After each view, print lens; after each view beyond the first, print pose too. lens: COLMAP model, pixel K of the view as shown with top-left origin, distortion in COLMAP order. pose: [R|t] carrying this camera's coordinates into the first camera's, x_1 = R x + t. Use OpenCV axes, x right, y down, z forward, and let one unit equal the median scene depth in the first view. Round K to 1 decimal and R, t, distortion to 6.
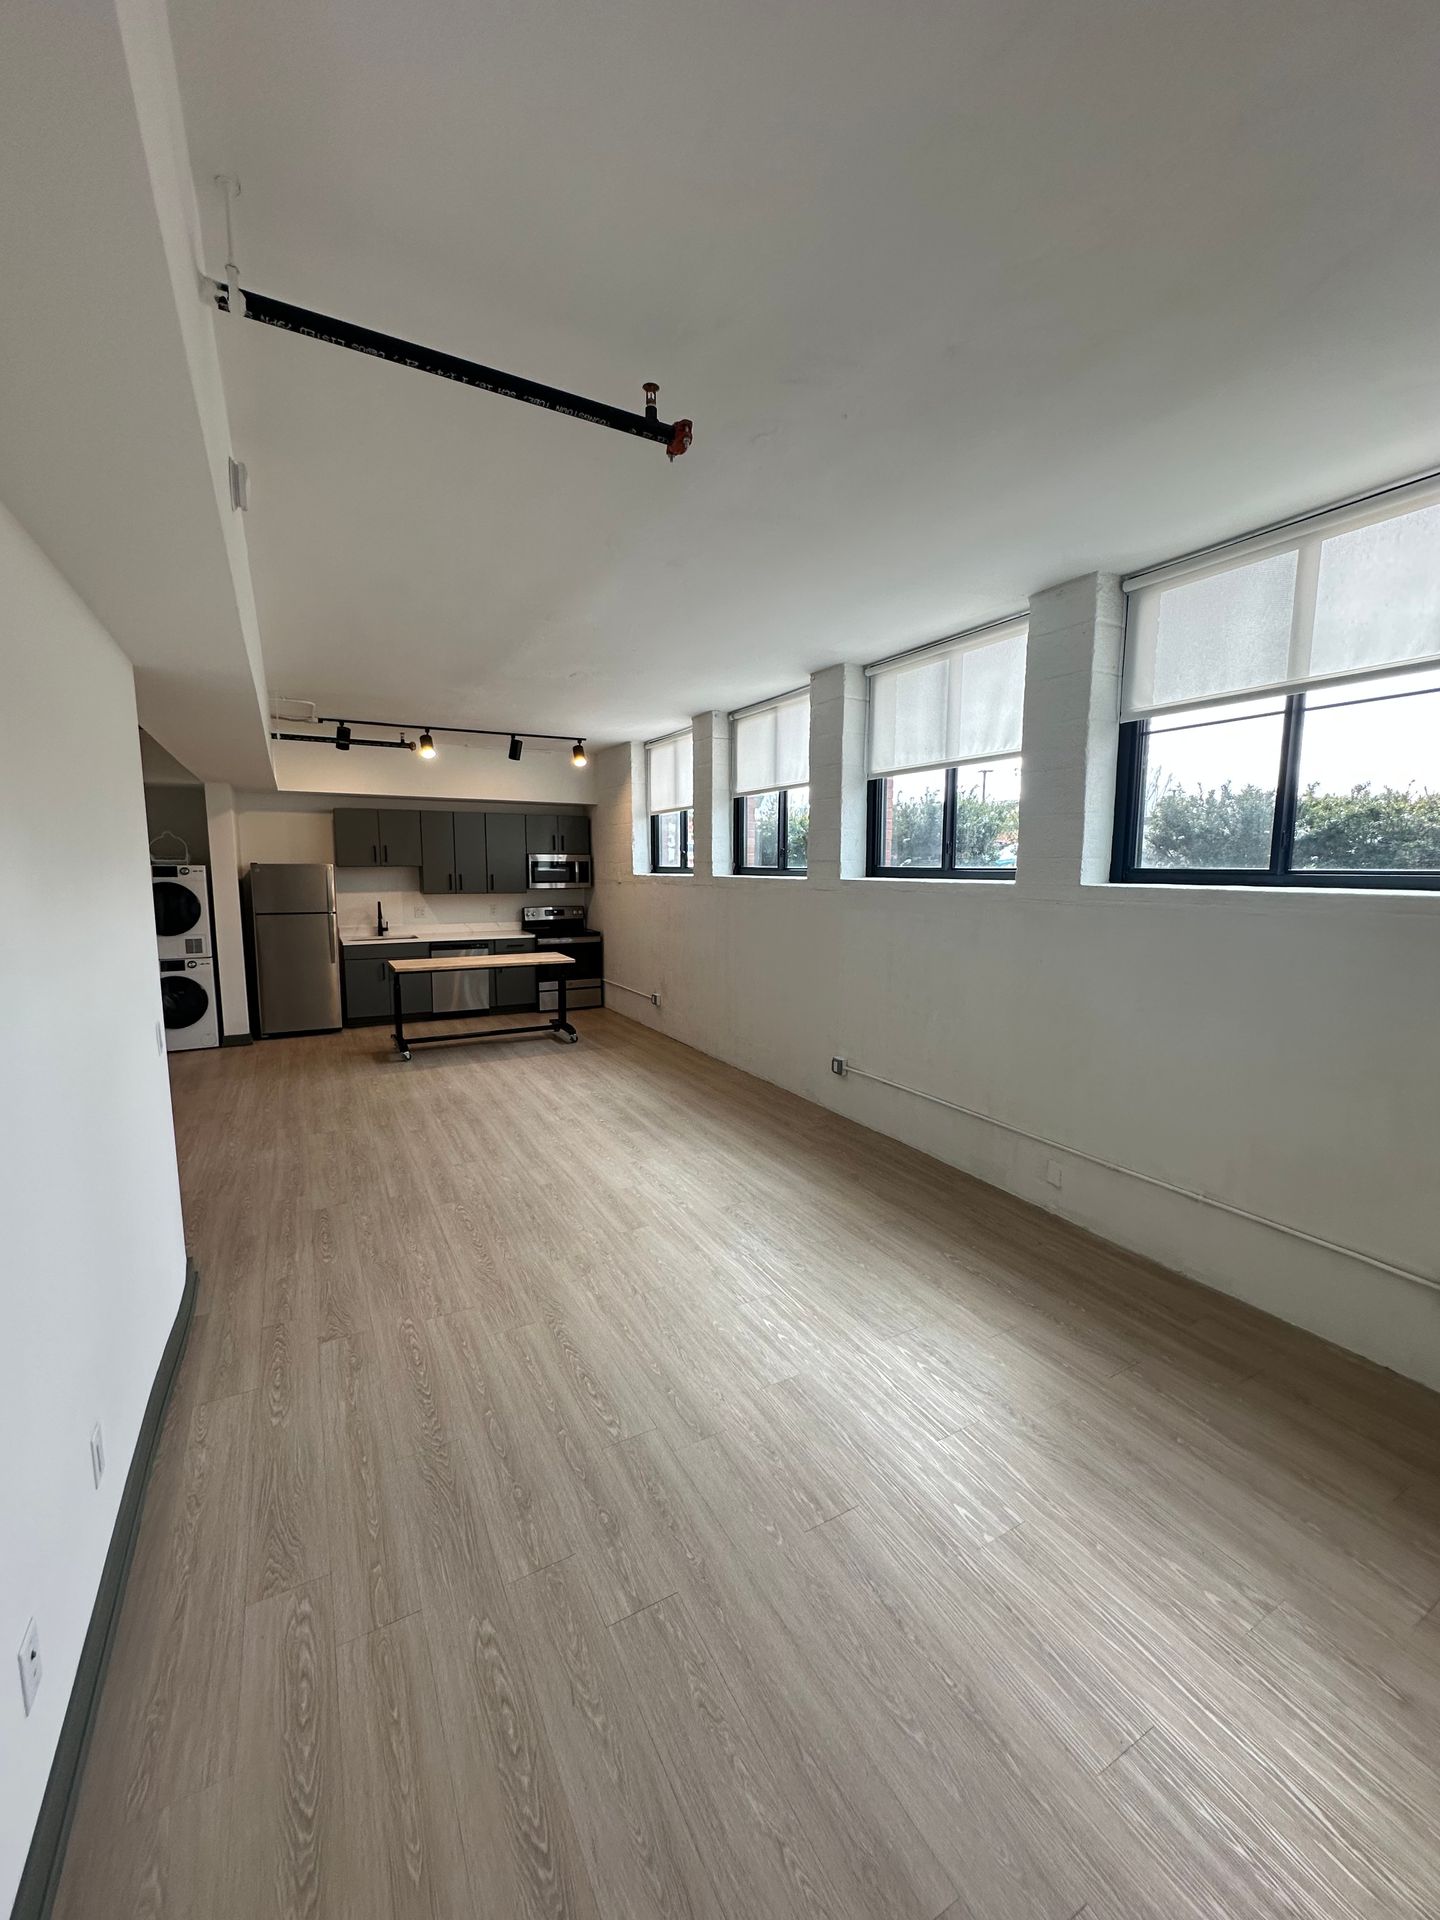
lens RADIAL K [[760.9, 0, 732.6], [0, 760.9, 957.7], [0, 0, 1]] dist [-0.000292, -0.000025]
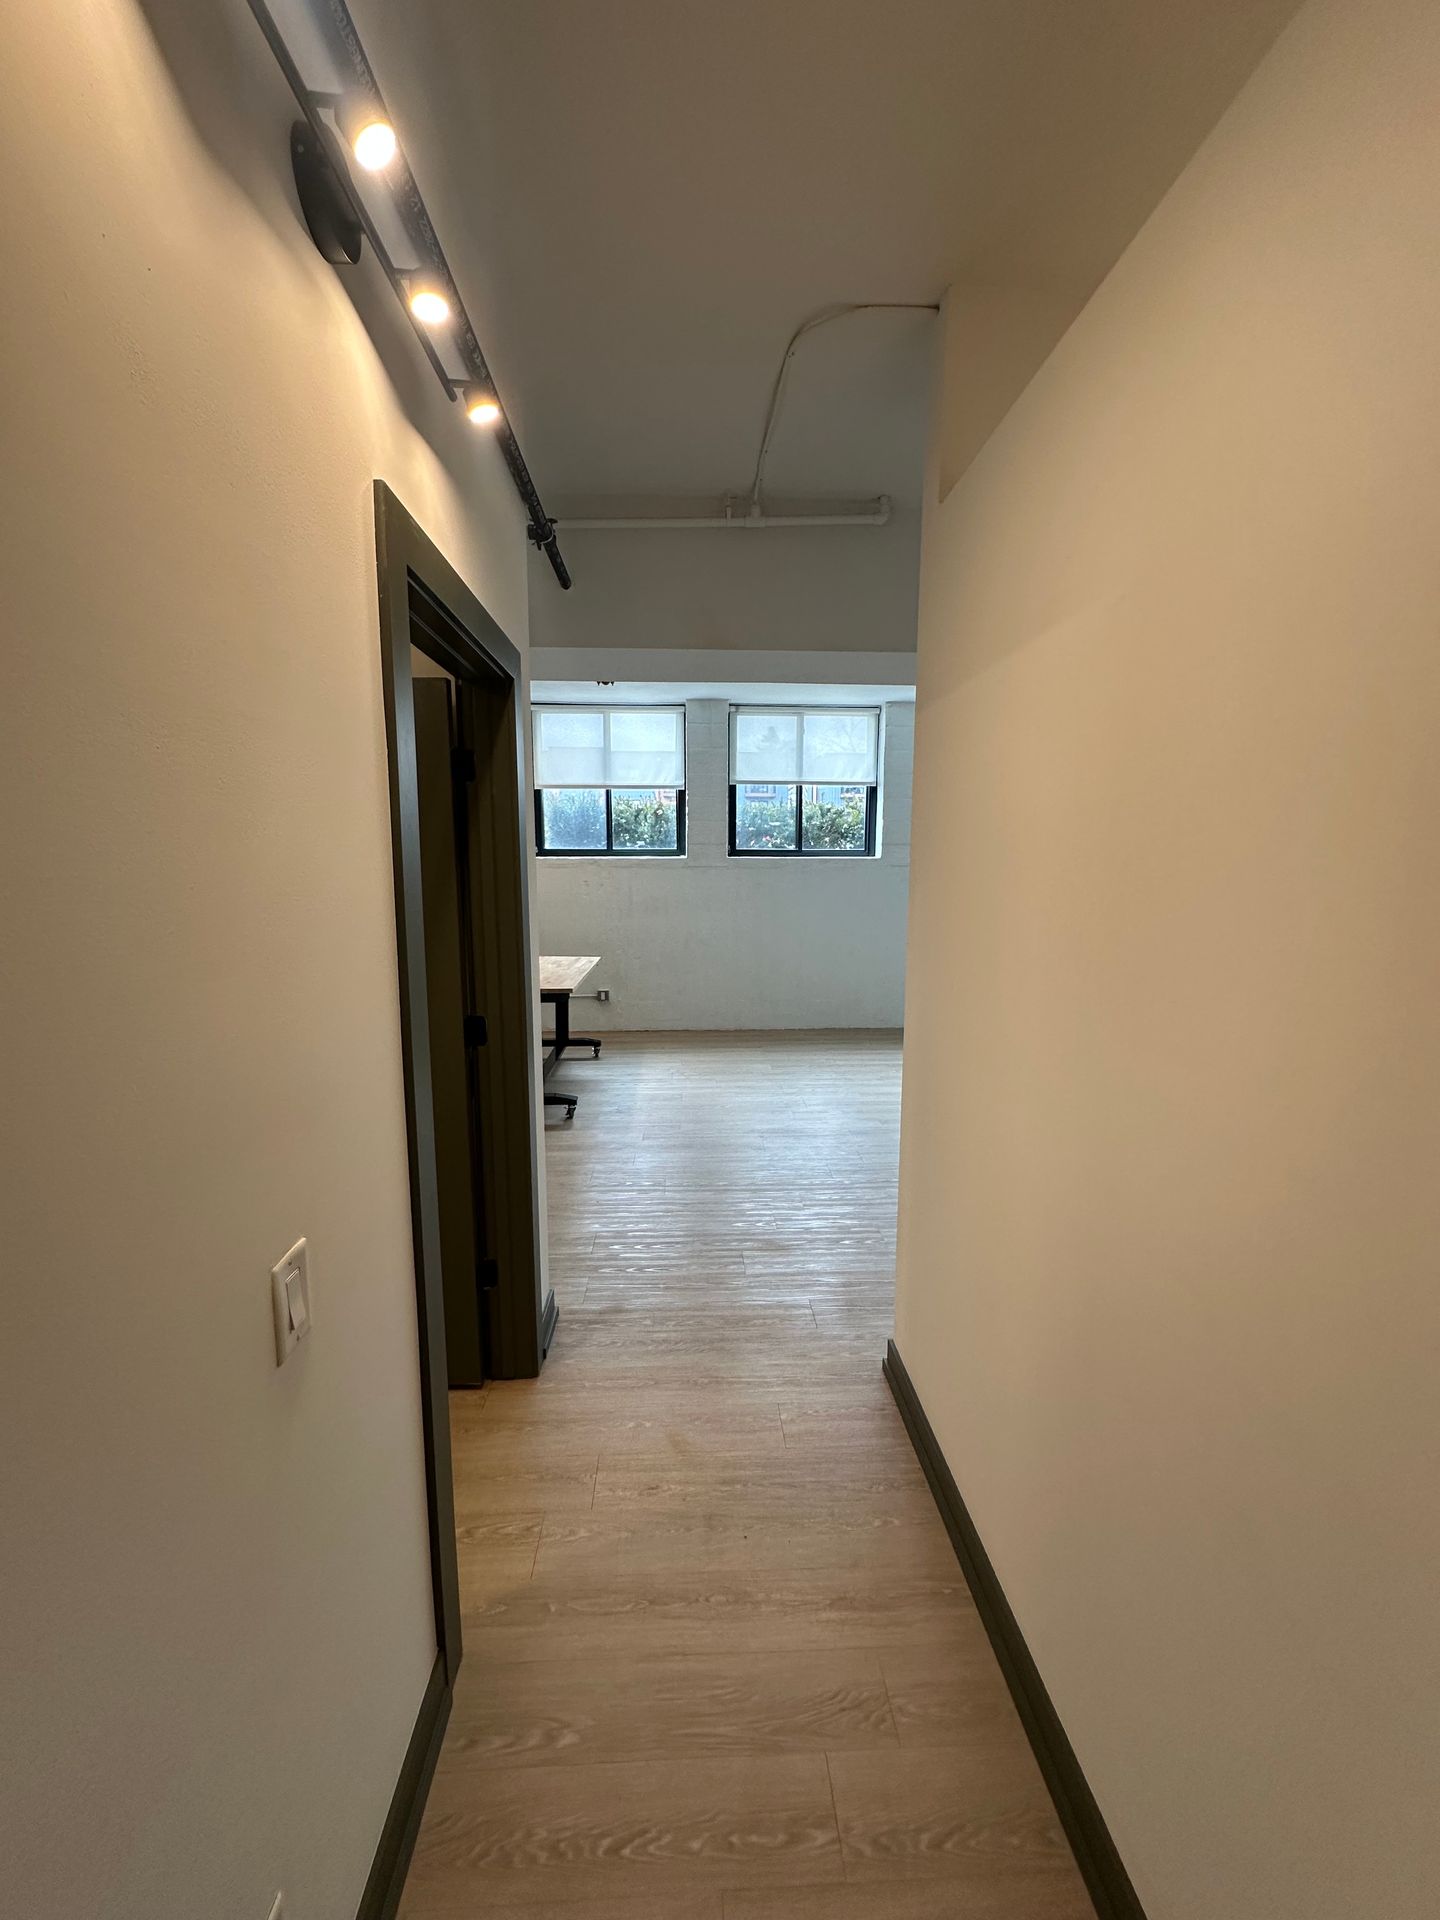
lens RADIAL K [[760.9, 0, 721.5], [0, 760.9, 959.5], [0, 0, 1]] dist [-0.000292, -0.000025]
pose [[0.444251, -0.118709, 0.888003, -1.307248], [0.109803, 0.990925, 0.077535, -0.064564], [-0.889148, 0.063060, 0.453254, 0.698333]]
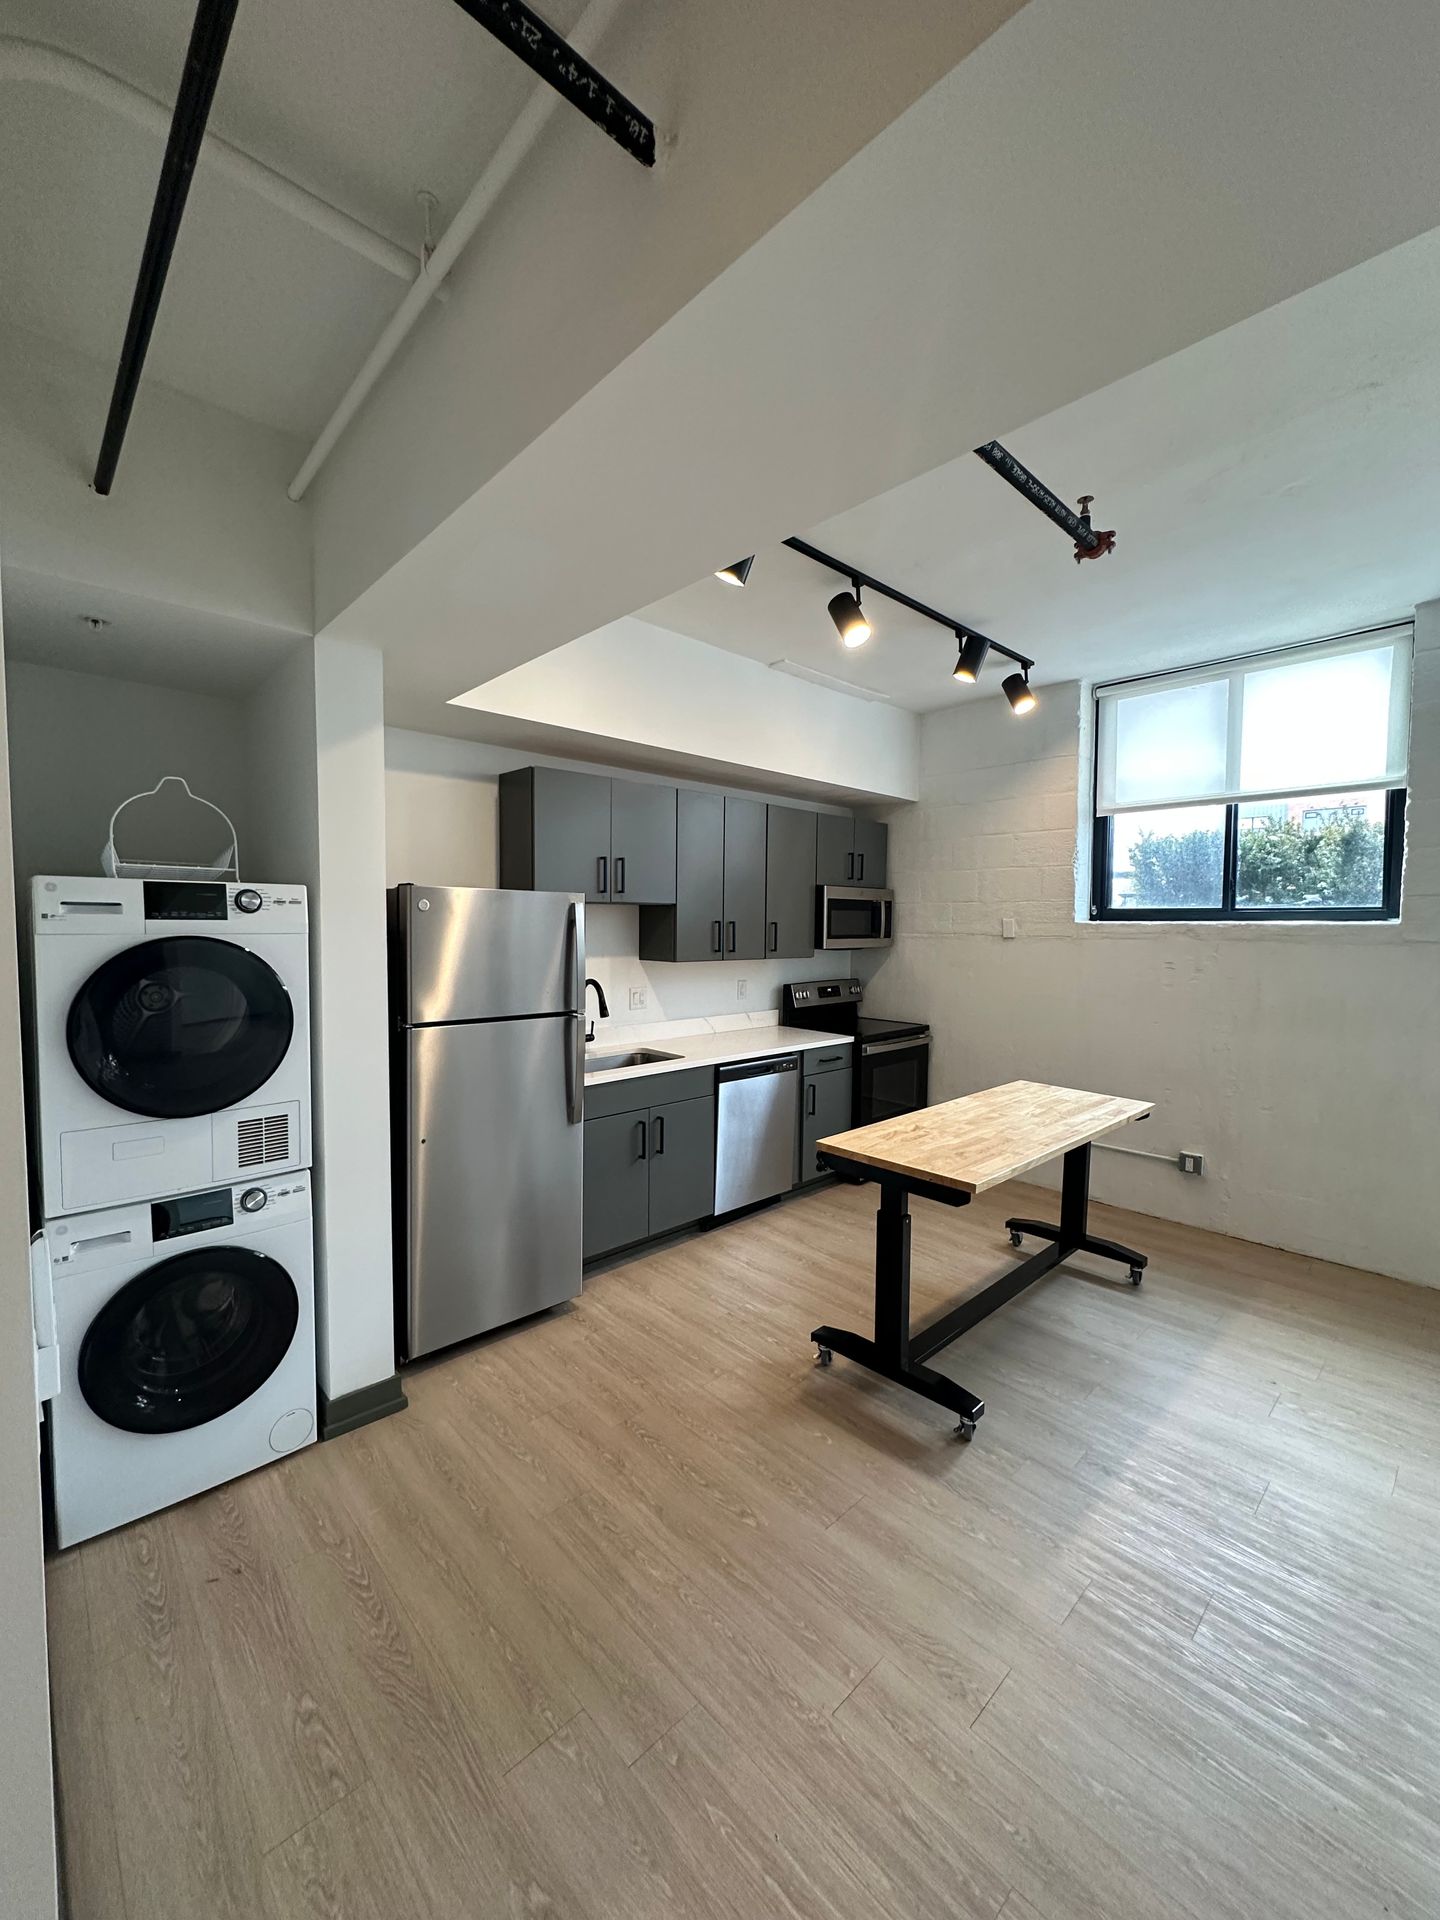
lens RADIAL K [[760.9, 0, 728.5], [0, 760.9, 962.2], [0, 0, 1]] dist [-0.000292, -0.000025]
pose [[0.969031, -0.008697, 0.246786, -0.809932], [0.026245, 0.997346, -0.067907, -0.083561], [-0.245541, 0.072281, 0.966688, 0.872807]]
